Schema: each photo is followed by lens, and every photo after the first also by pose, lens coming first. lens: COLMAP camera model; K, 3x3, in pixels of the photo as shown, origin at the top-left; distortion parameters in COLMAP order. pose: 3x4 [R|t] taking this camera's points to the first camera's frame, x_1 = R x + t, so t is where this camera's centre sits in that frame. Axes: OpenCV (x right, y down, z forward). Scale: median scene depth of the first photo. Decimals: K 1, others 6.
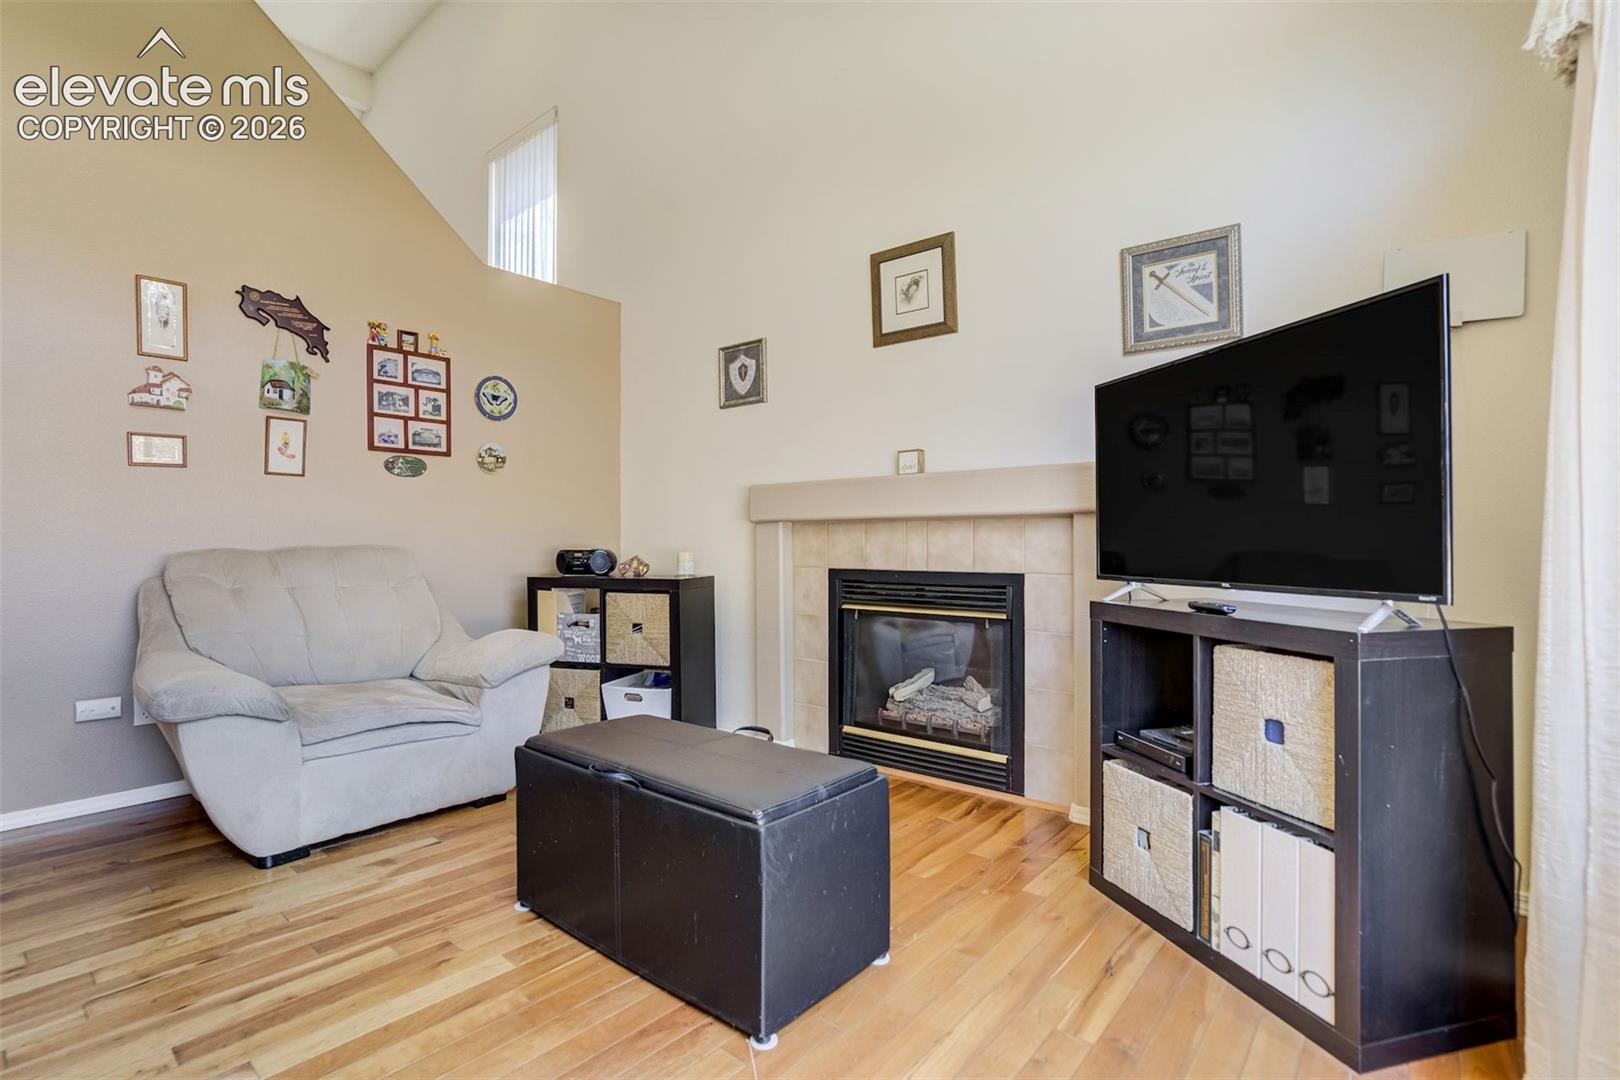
lens RADIAL K [[744.2, 0, 835.6], [0, 744.2, 544.9], [0, 0, 1]] dist [-0.044943, 0.013631]
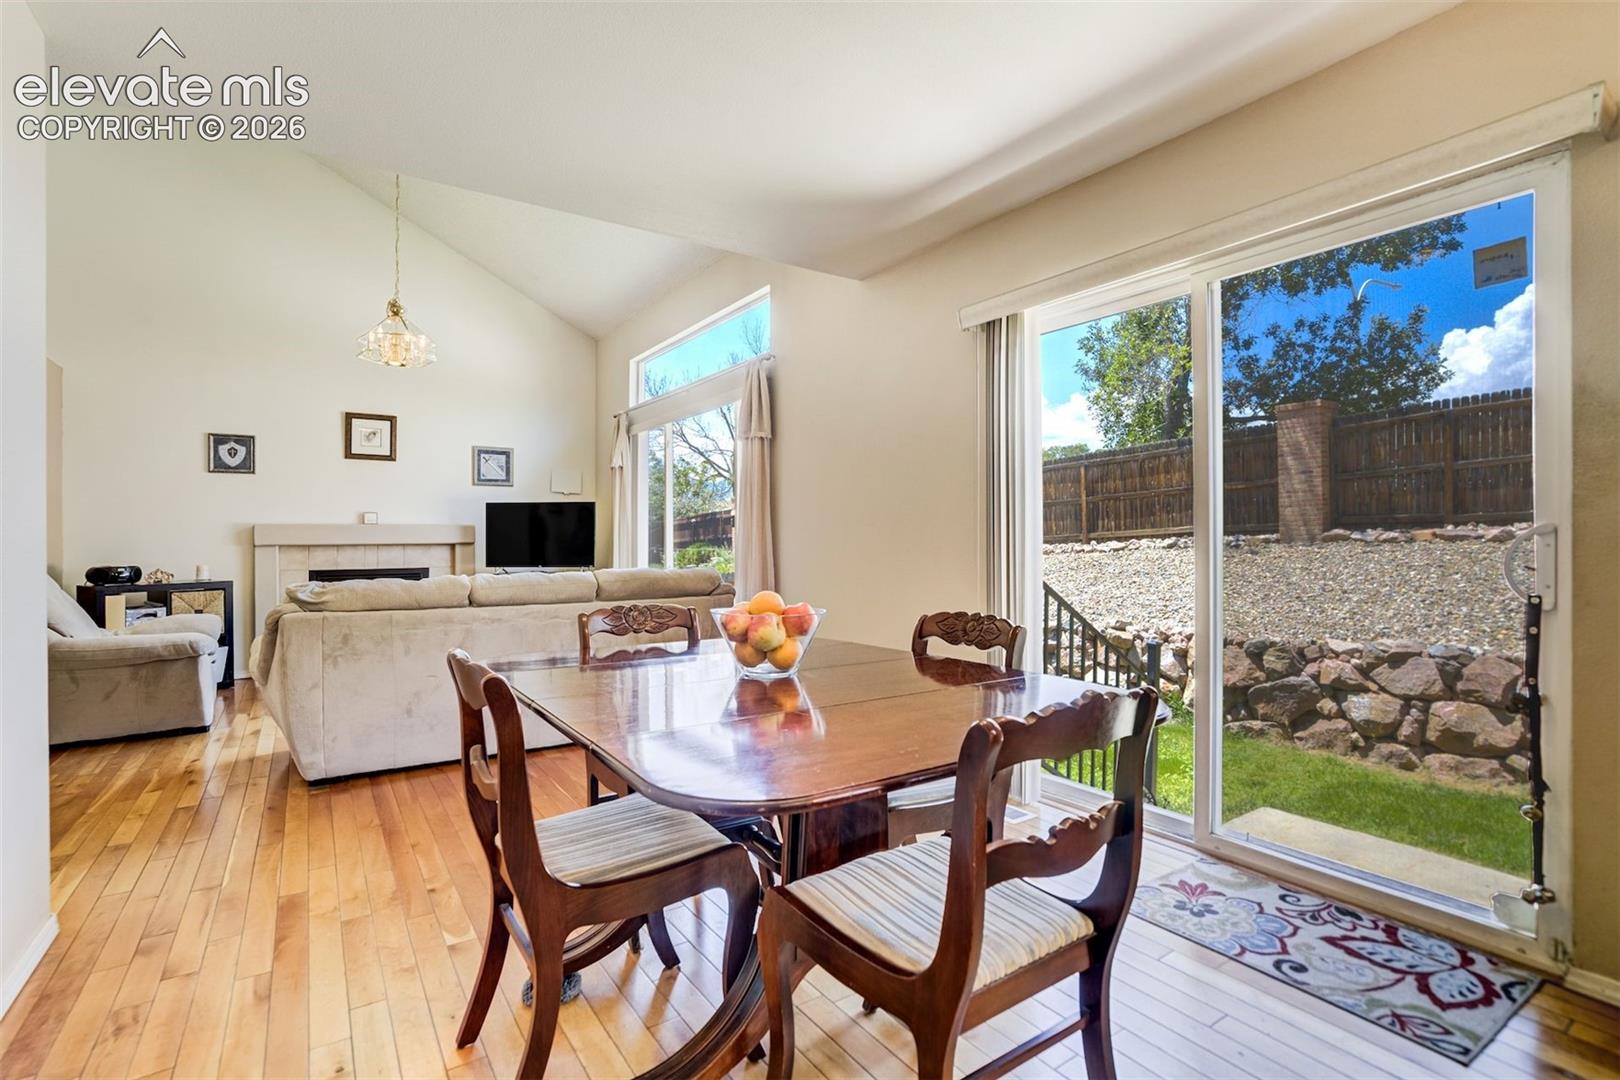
lens RADIAL K [[744.2, 0, 788.9], [0, 744.2, 532.3], [0, 0, 1]] dist [-0.044943, 0.013631]
pose [[0.315941, 0.009519, 0.948731, -1.569647], [0.004749, 0.999921, -0.011614, -0.042324], [-0.948767, 0.008175, 0.315870, -0.825639]]
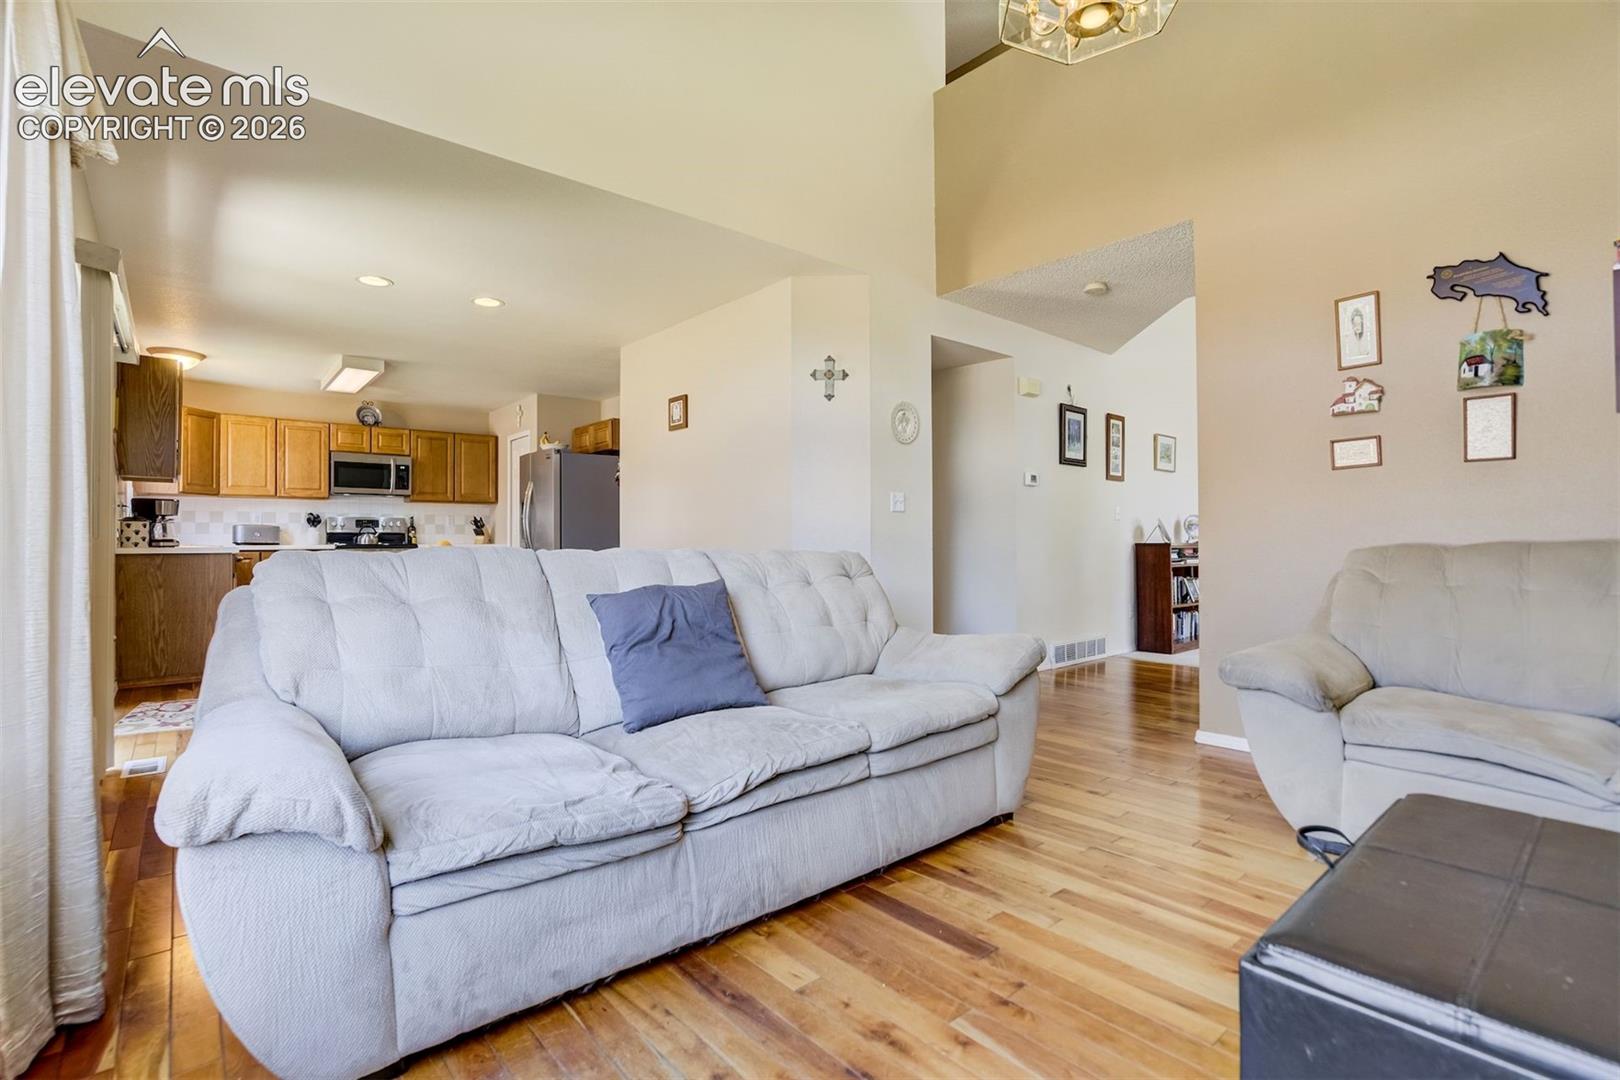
lens RADIAL K [[744.2, 0, 773.5], [0, 744.2, 545.9], [0, 0, 1]] dist [-0.044943, 0.013631]
pose [[-0.216466, 0.006106, -0.976271, 0.241686], [0.000306, 0.999981, 0.006187, 0.002233], [0.976290, 0.001040, -0.216464, 0.282901]]
